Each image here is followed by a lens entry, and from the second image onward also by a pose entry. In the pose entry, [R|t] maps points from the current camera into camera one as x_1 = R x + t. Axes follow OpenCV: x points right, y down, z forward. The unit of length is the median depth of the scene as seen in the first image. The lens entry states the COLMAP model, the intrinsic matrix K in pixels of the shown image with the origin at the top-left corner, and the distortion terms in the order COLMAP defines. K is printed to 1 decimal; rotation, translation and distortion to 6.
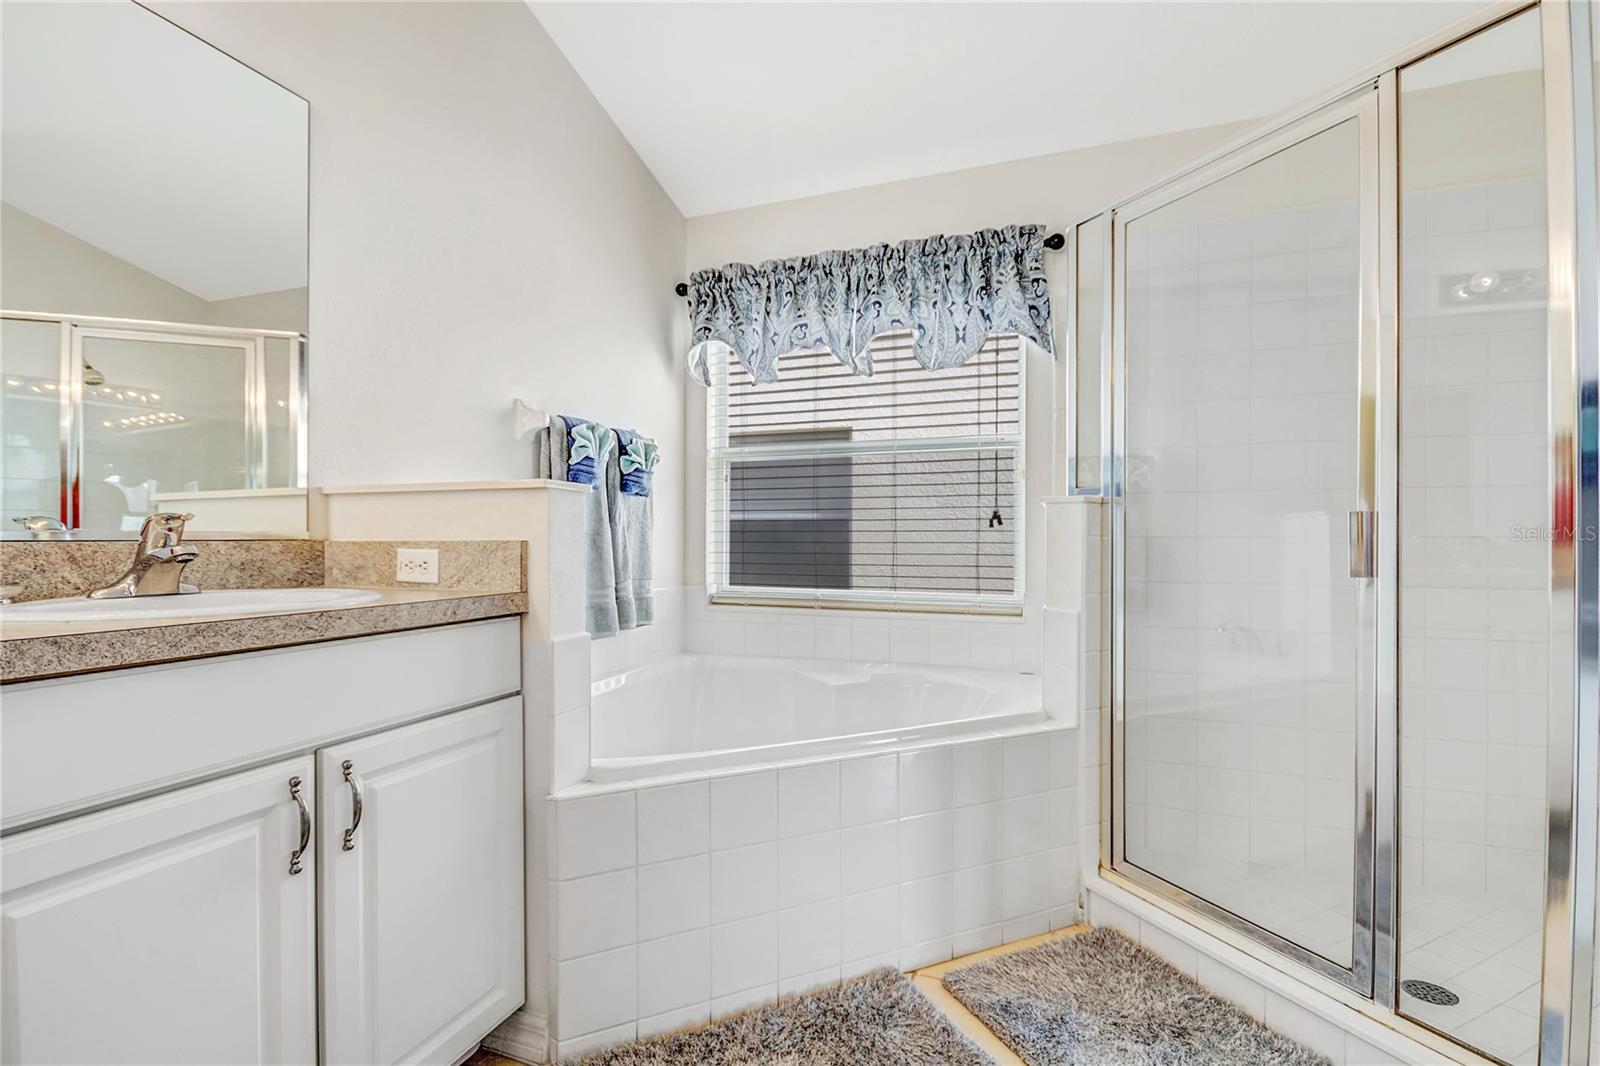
lens RADIAL K [[718.0, 0, 803.3], [0, 718.0, 542.9], [0, 0, 1]] dist [-0.002837, -0.000244]
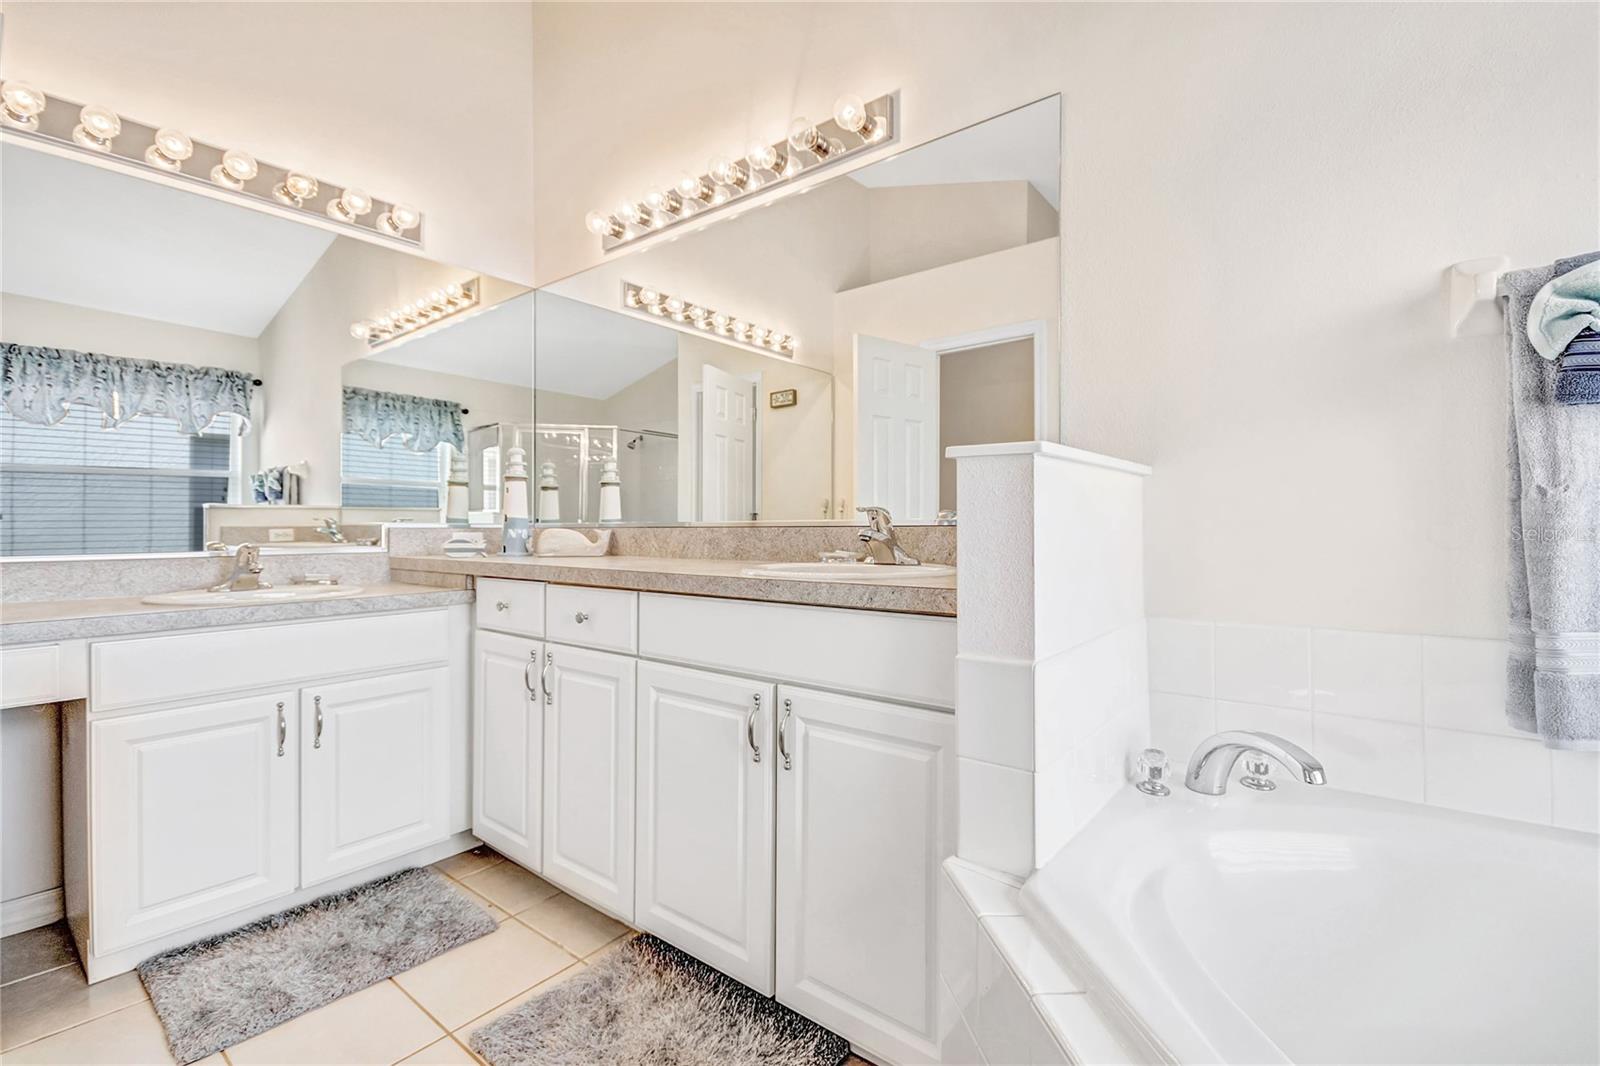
lens RADIAL K [[718.0, 0, 803.7], [0, 718.0, 527.1], [0, 0, 1]] dist [-0.002837, -0.000244]
pose [[-0.300812, -0.001262, -0.953683, 0.540956], [-0.000143, 0.999999, -0.001278, 0.000928], [0.953684, -0.000248, -0.300812, 1.353751]]
